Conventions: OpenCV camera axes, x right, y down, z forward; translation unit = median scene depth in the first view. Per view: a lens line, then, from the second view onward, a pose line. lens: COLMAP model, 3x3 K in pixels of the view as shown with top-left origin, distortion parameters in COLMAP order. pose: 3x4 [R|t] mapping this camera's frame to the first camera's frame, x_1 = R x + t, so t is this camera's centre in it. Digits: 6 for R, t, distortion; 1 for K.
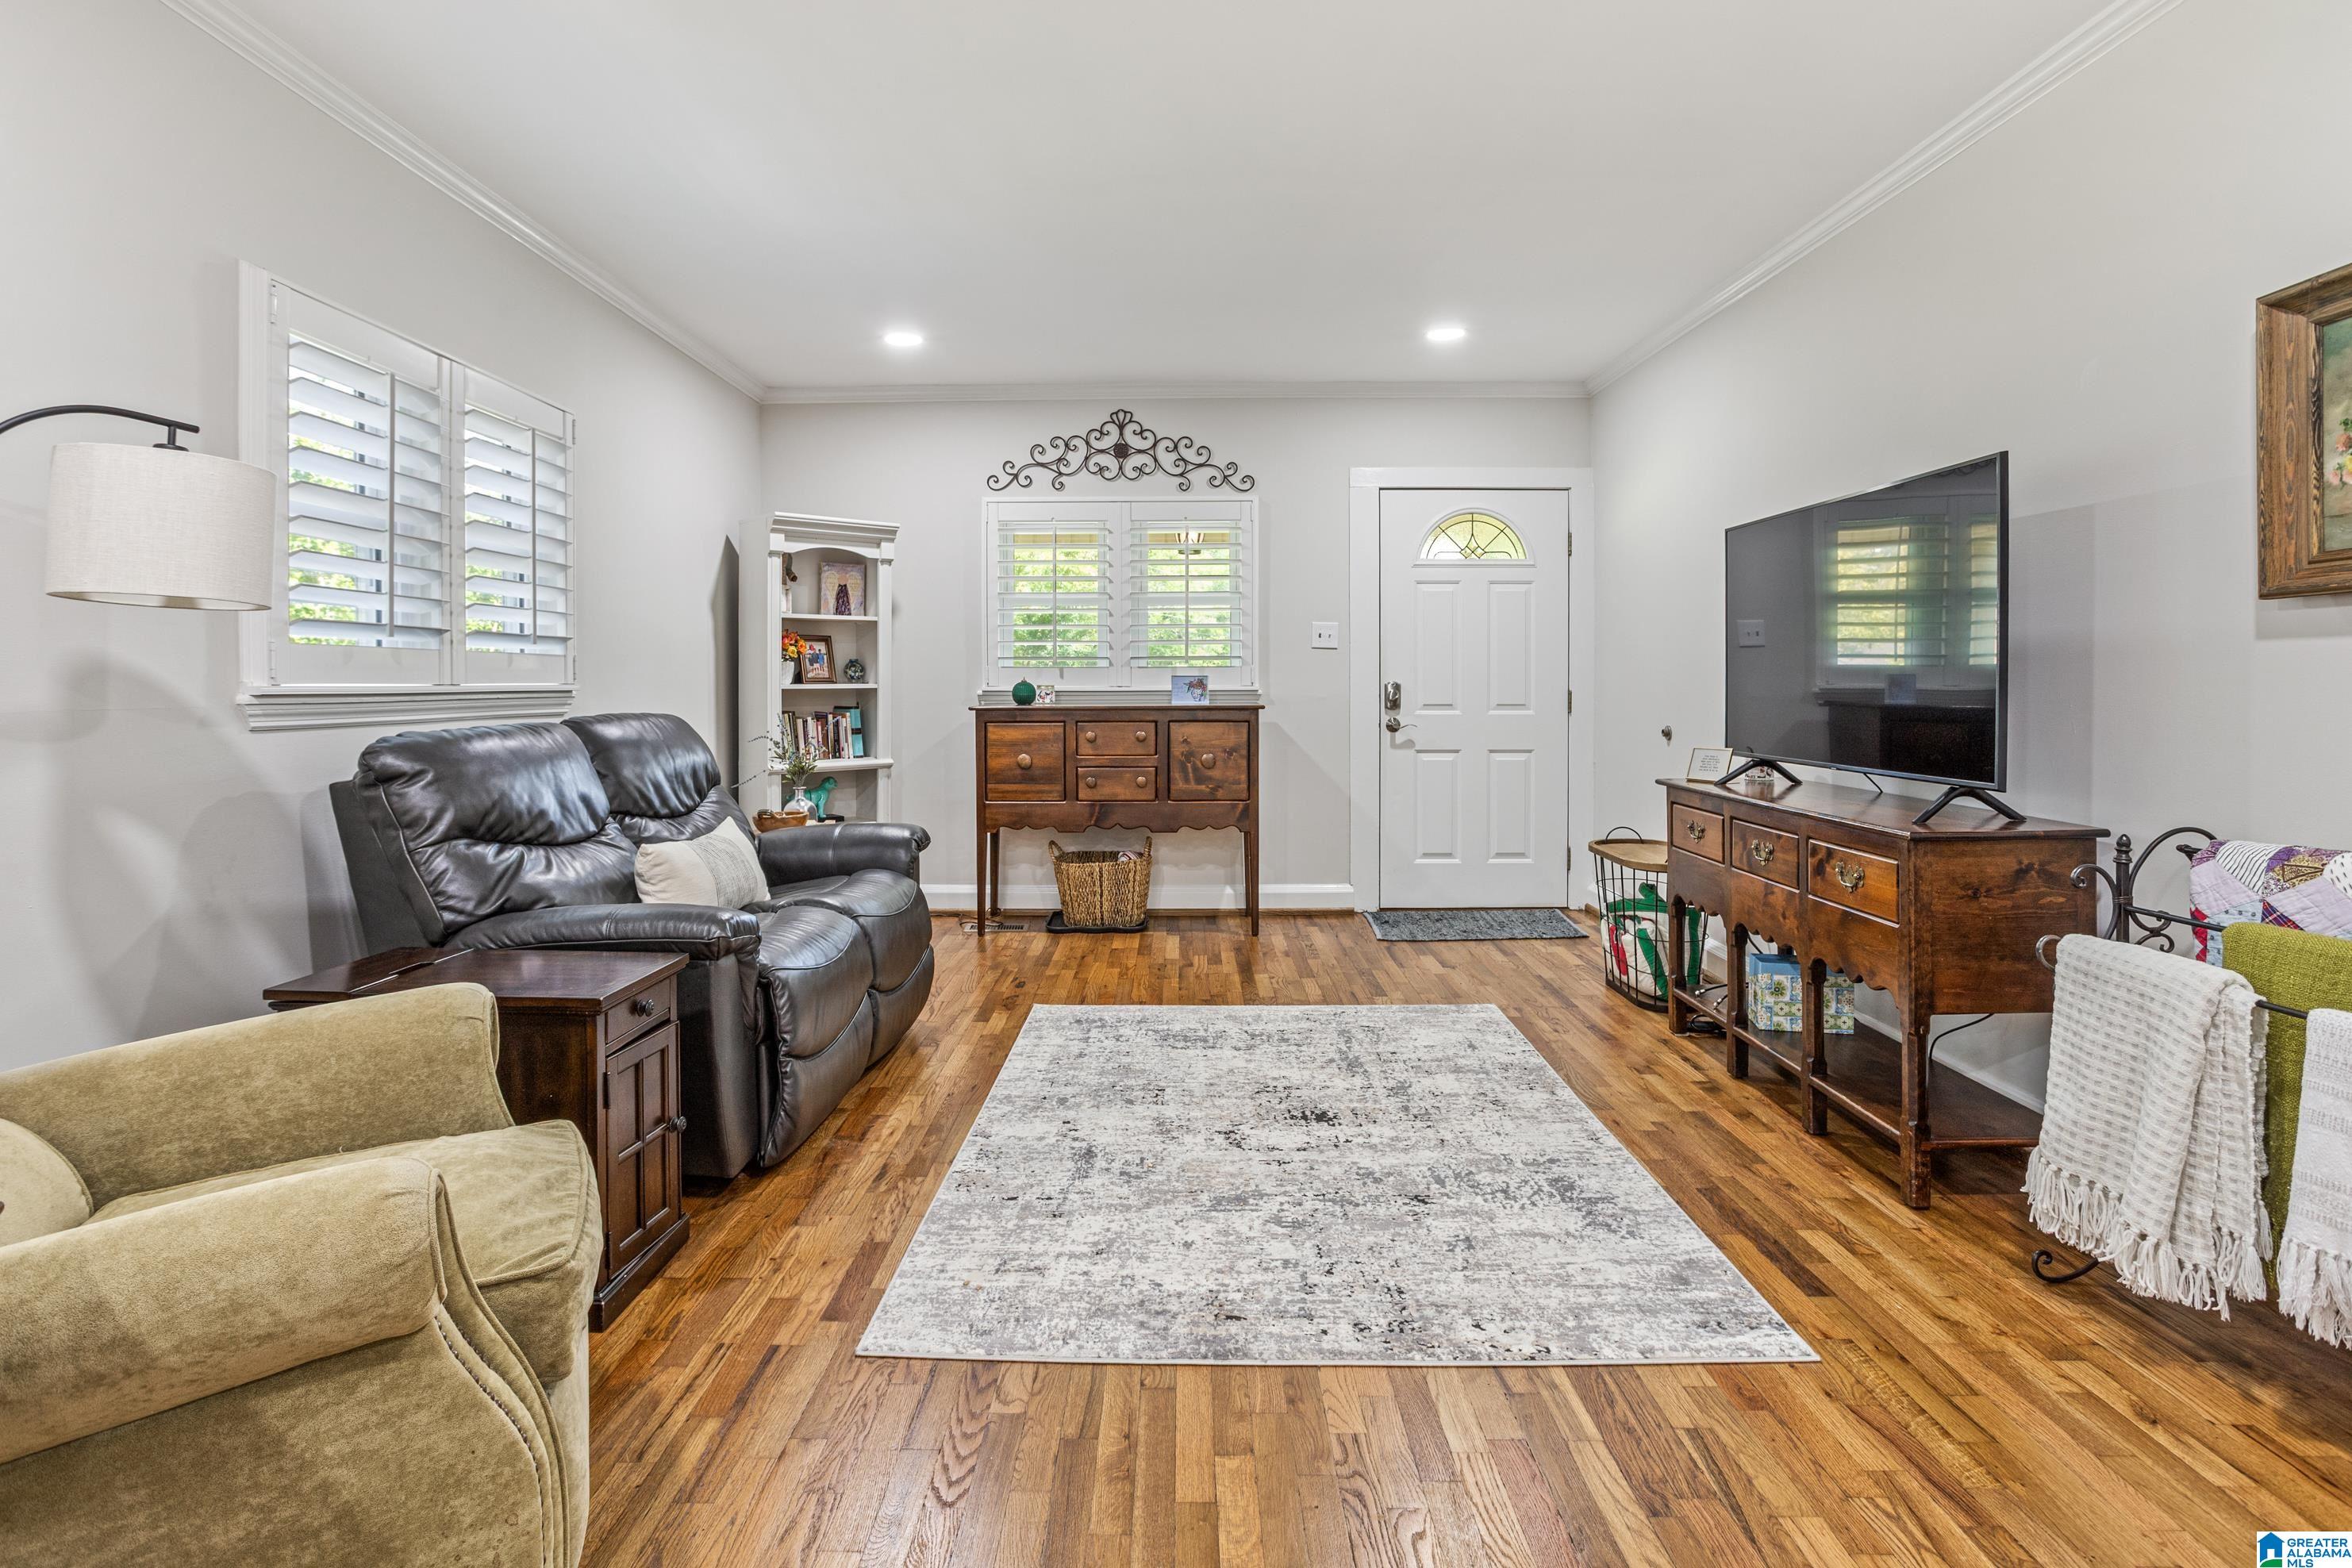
lens RADIAL K [[1152.5, 0, 1159.1], [0, 1152.5, 683.0], [0, 0, 1]] dist [-0.012794, 0.002182]
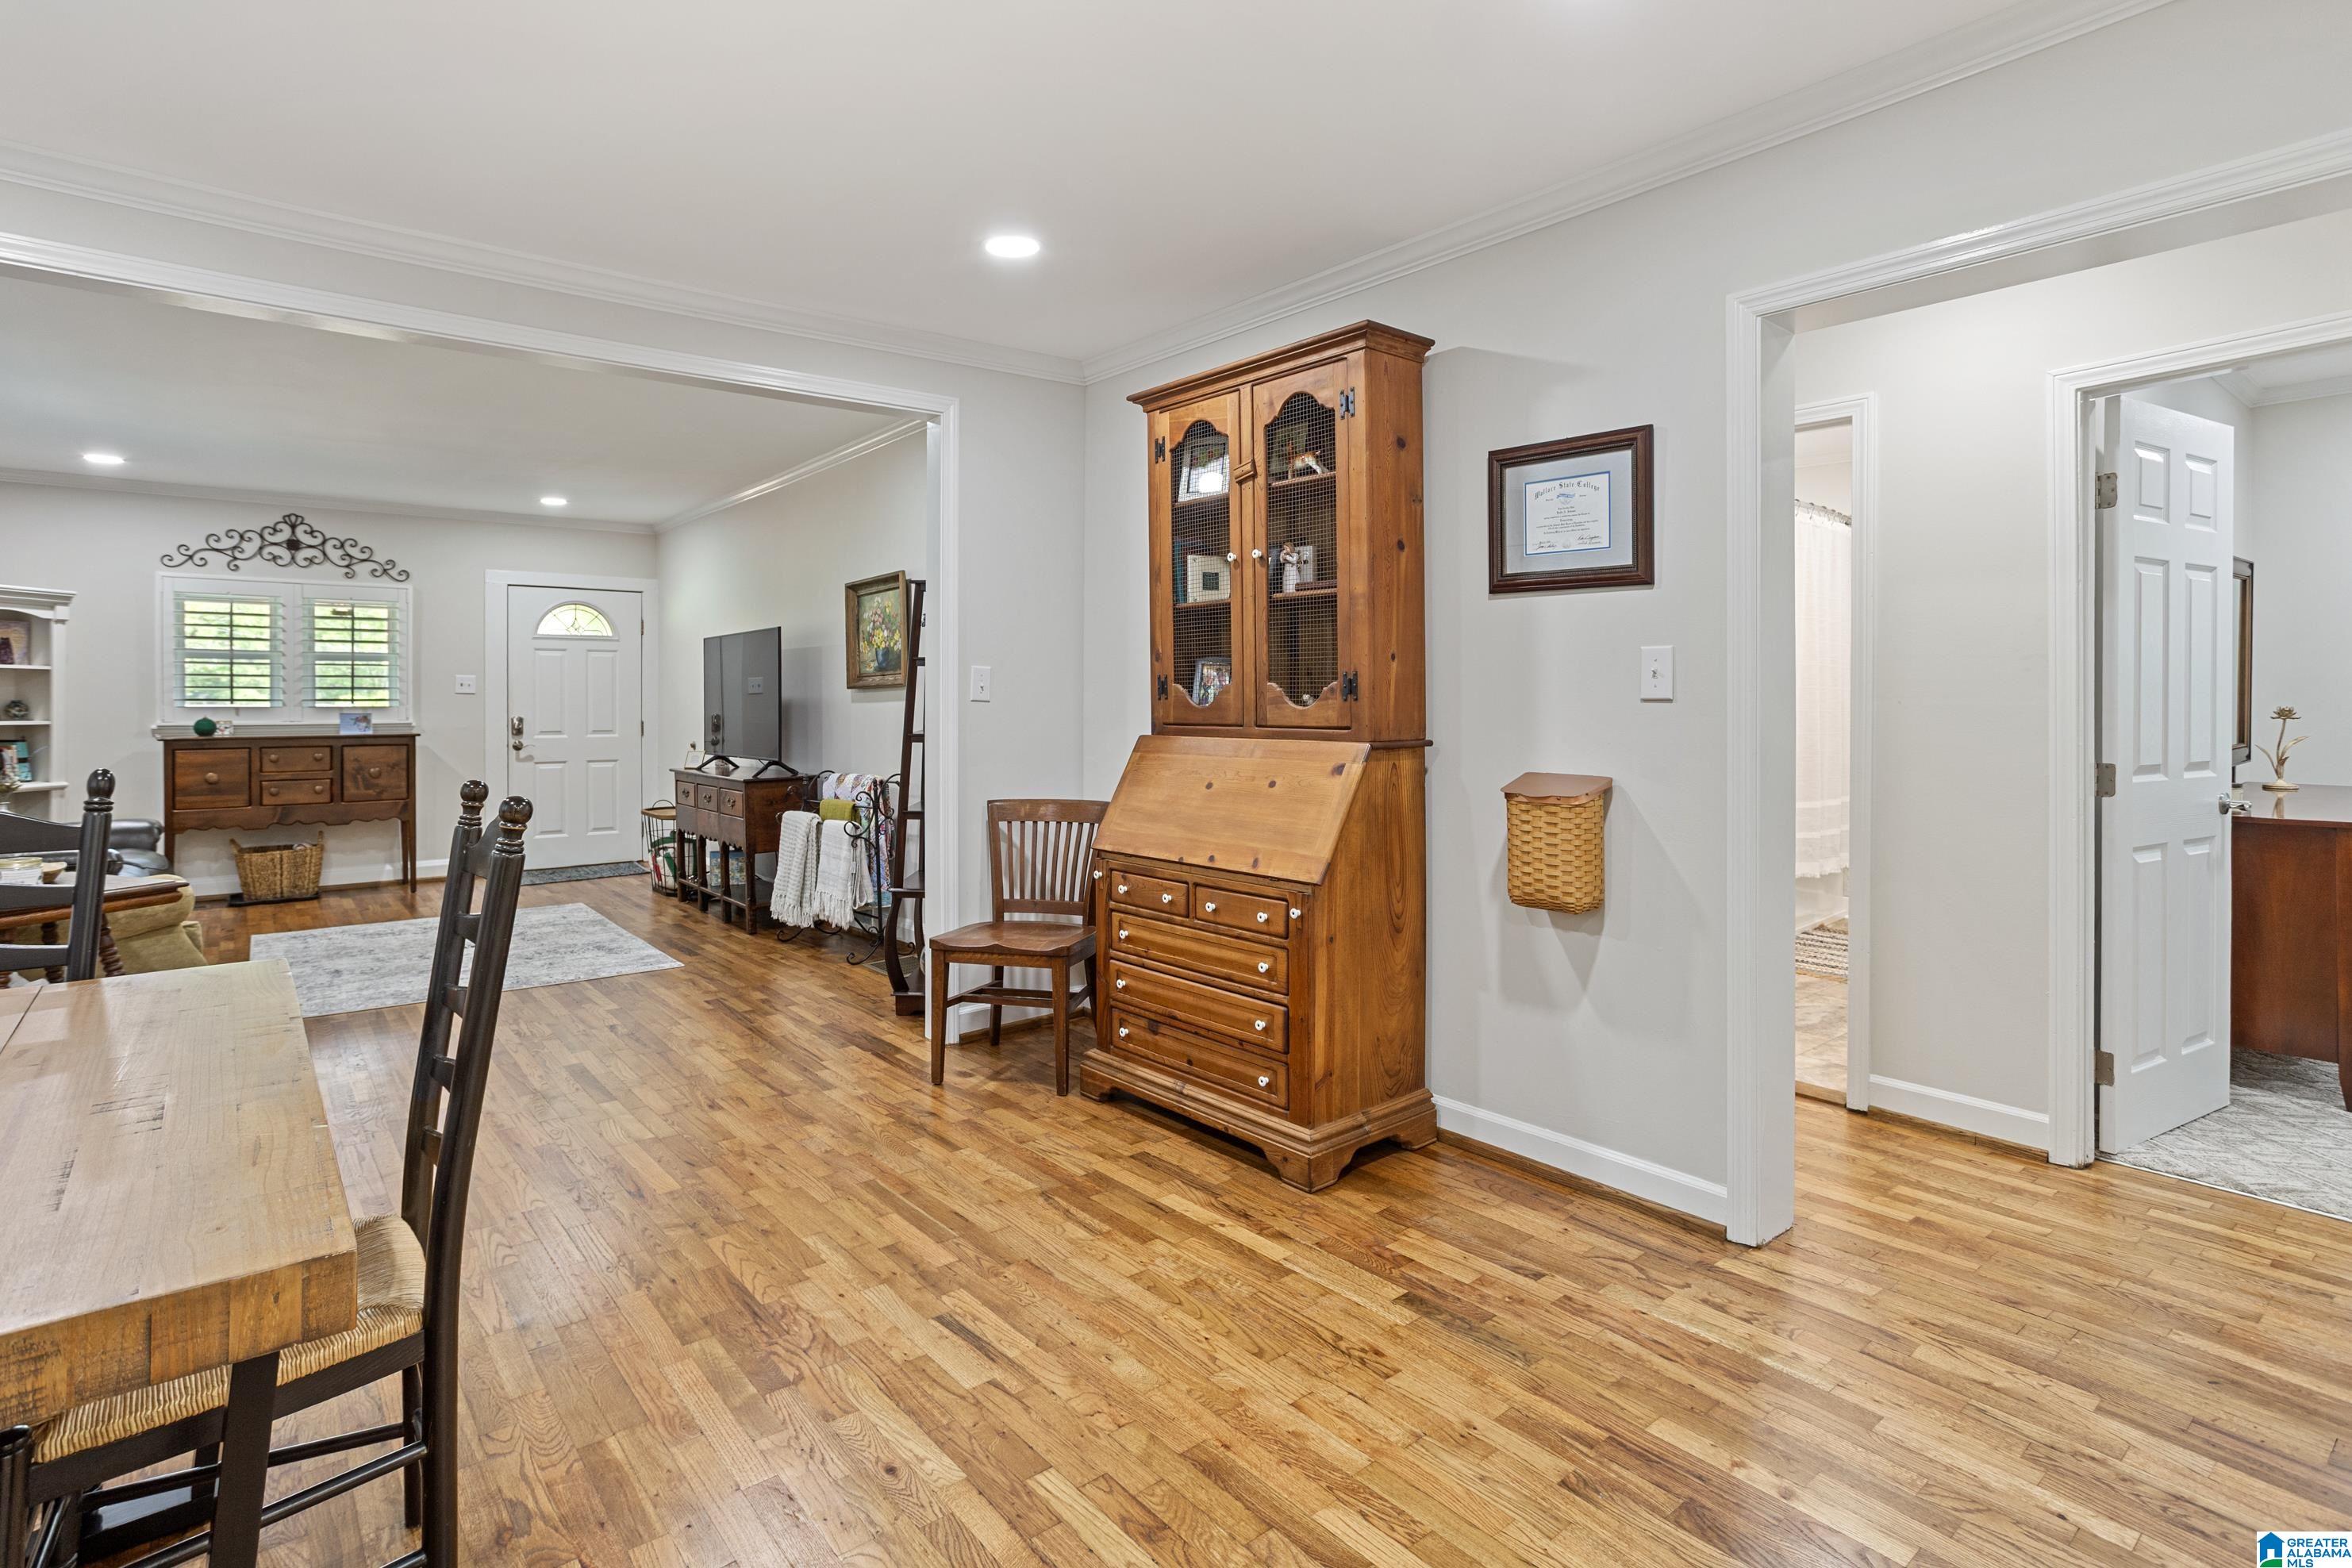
lens RADIAL K [[1152.5, 0, 1131.8], [0, 1152.5, 708.9], [0, 0, 1]] dist [-0.012794, 0.002182]
pose [[0.776409, -0.002507, 0.630225, -0.118643], [0.002702, 0.999996, 0.000650, -0.009995], [-0.630224, 0.001198, 0.776412, -0.662915]]
